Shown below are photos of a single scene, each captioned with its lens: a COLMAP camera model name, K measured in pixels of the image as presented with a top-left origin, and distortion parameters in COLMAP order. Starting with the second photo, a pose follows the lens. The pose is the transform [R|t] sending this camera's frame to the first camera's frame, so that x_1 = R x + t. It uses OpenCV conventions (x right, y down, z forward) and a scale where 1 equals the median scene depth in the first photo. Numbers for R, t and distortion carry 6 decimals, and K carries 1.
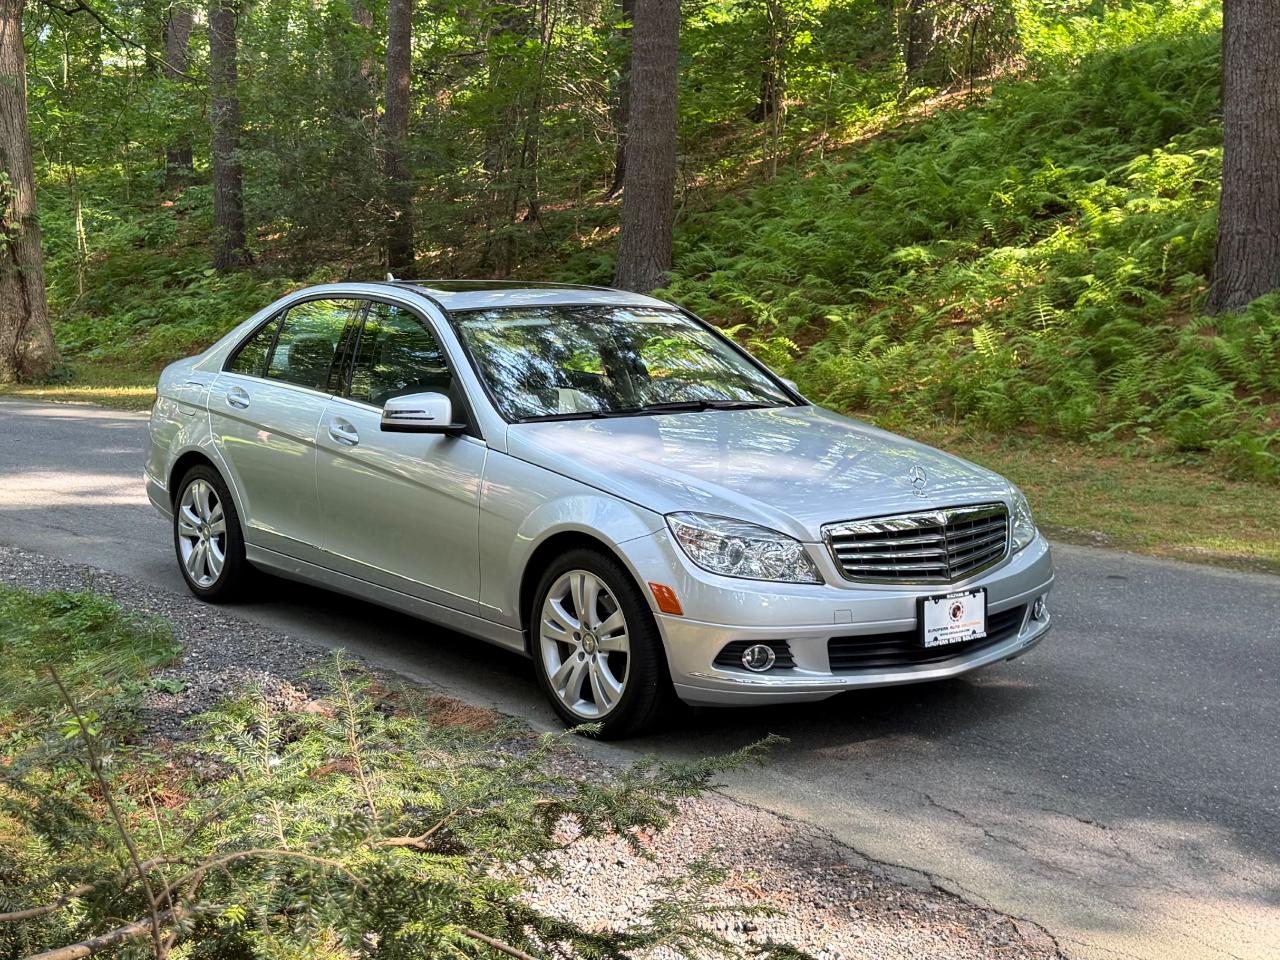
lens RADIAL K [[1614.2, 0, 644.6], [0, 1614.2, 443.4], [0, 0, 1]] dist [0.187365, -0.519327]
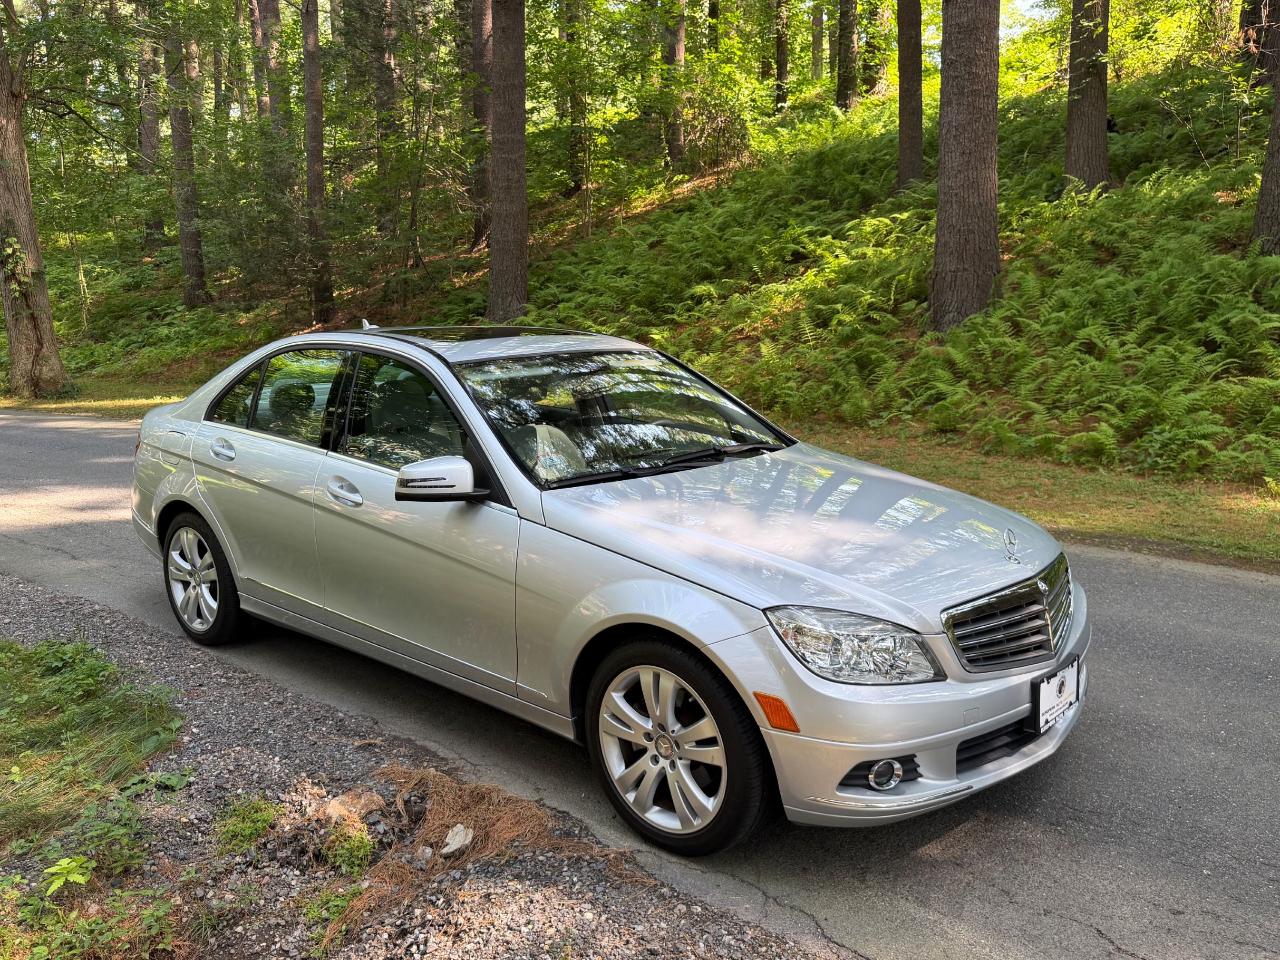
lens RADIAL K [[1015.2, 0, 640.0], [0, 1015.2, 480.0], [0, 0, 1]] dist [0.136529, -0.268280]
pose [[0.987906, -0.043736, 0.148756, -0.031535], [0.033406, 0.996899, 0.071248, -0.015754], [-0.151410, -0.065417, 0.986304, 0.116327]]
